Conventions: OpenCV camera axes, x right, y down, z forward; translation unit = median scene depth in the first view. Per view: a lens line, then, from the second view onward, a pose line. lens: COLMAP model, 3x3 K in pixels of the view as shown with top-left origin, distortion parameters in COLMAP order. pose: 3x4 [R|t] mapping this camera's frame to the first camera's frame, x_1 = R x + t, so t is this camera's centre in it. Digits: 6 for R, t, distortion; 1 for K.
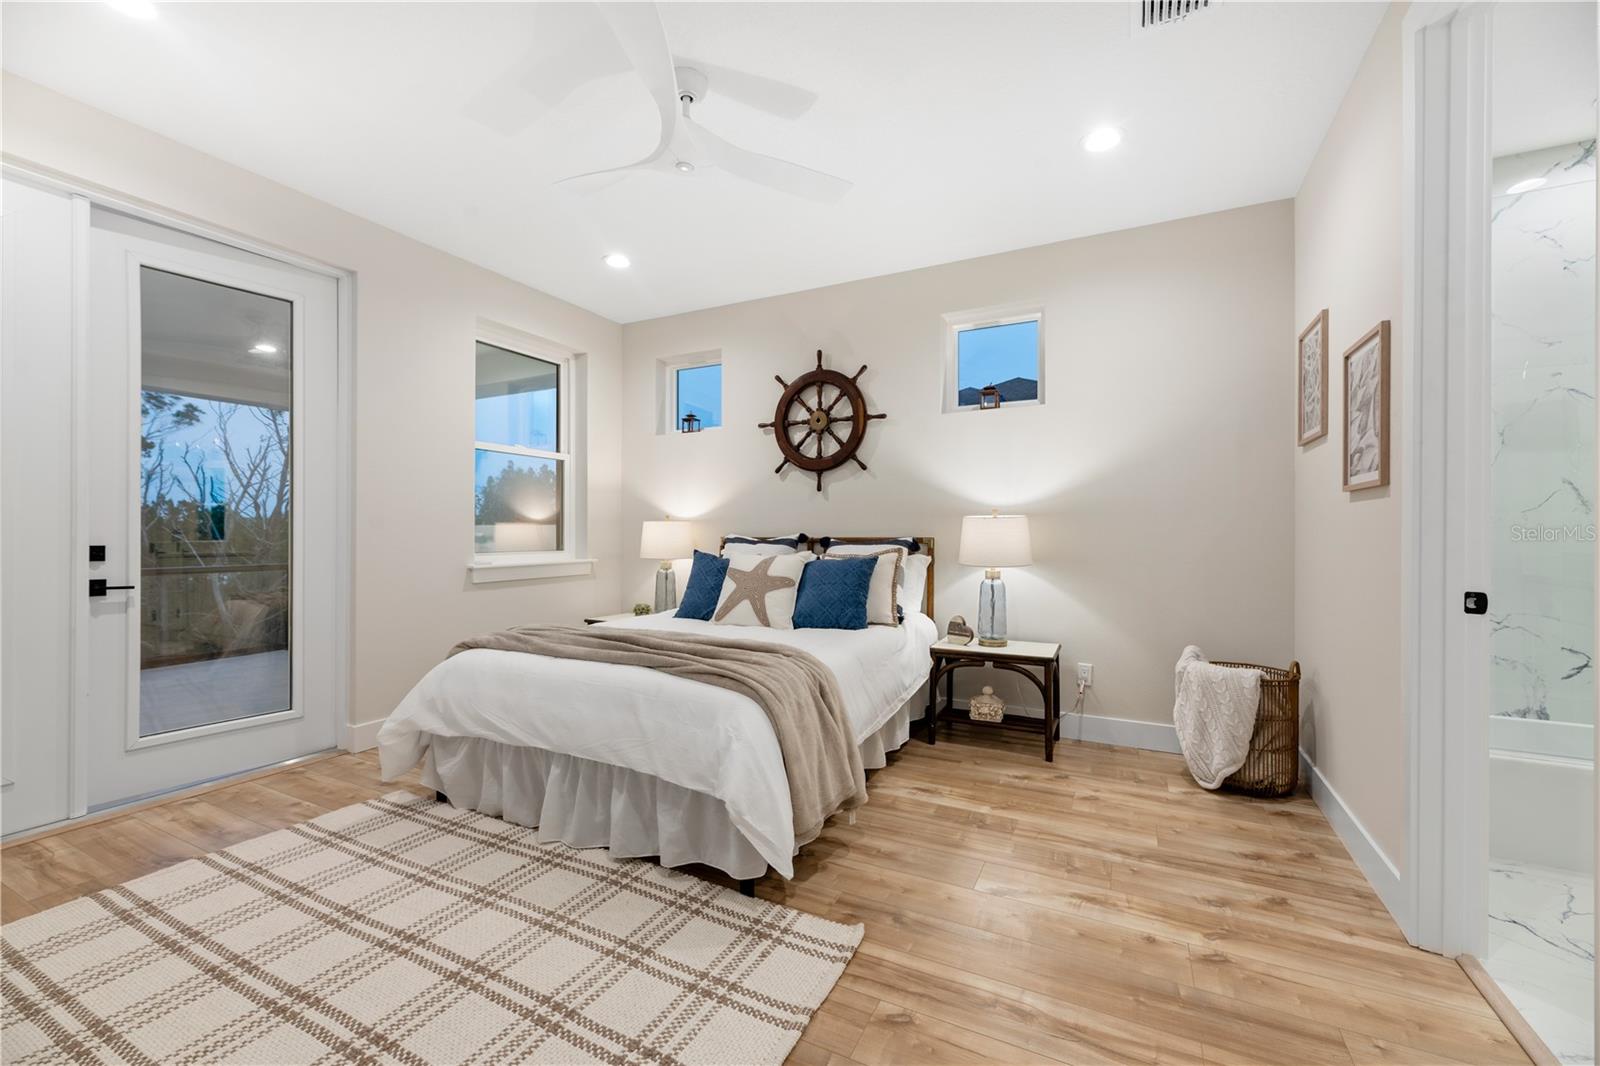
lens RADIAL K [[649.0, 0, 805.9], [0, 649.0, 529.0], [0, 0, 1]] dist [-0.000028, 0.000942]
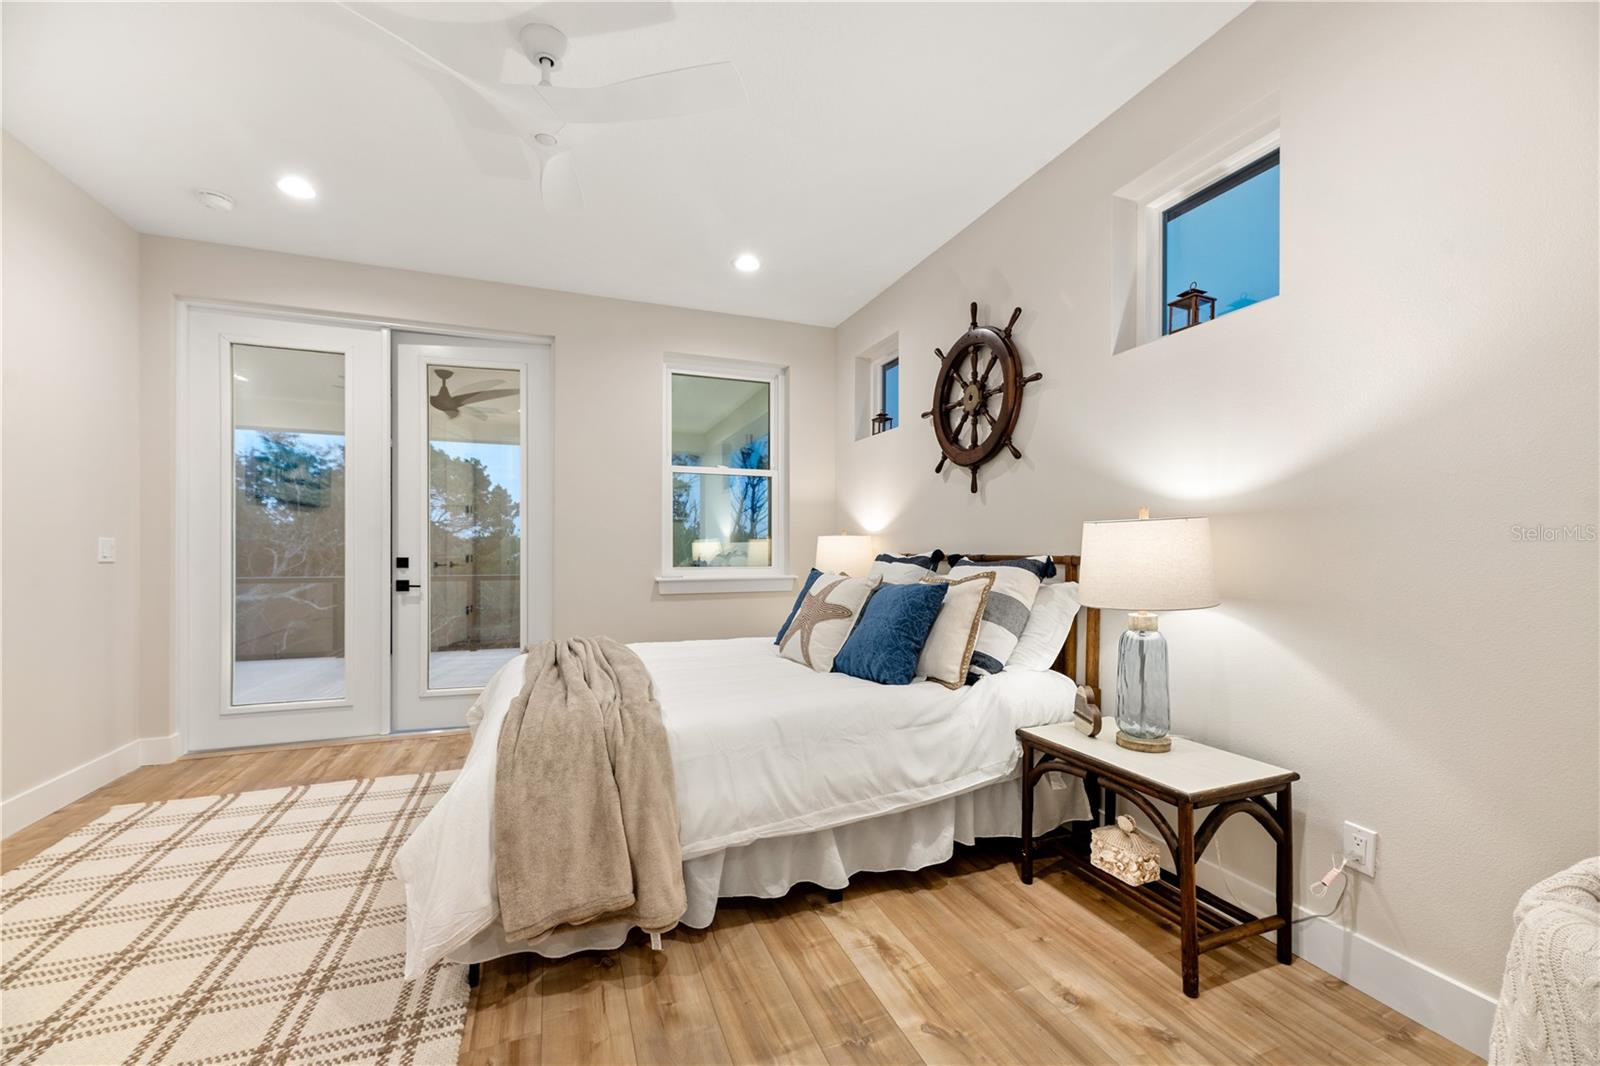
lens RADIAL K [[649.0, 0, 799.8], [0, 649.0, 549.3], [0, 0, 1]] dist [-0.000028, 0.000942]
pose [[0.738899, 0.000193, -0.673816, 0.391562], [0.005353, 0.999967, 0.006157, 0.001094], [0.673794, -0.008157, 0.738874, 0.330186]]
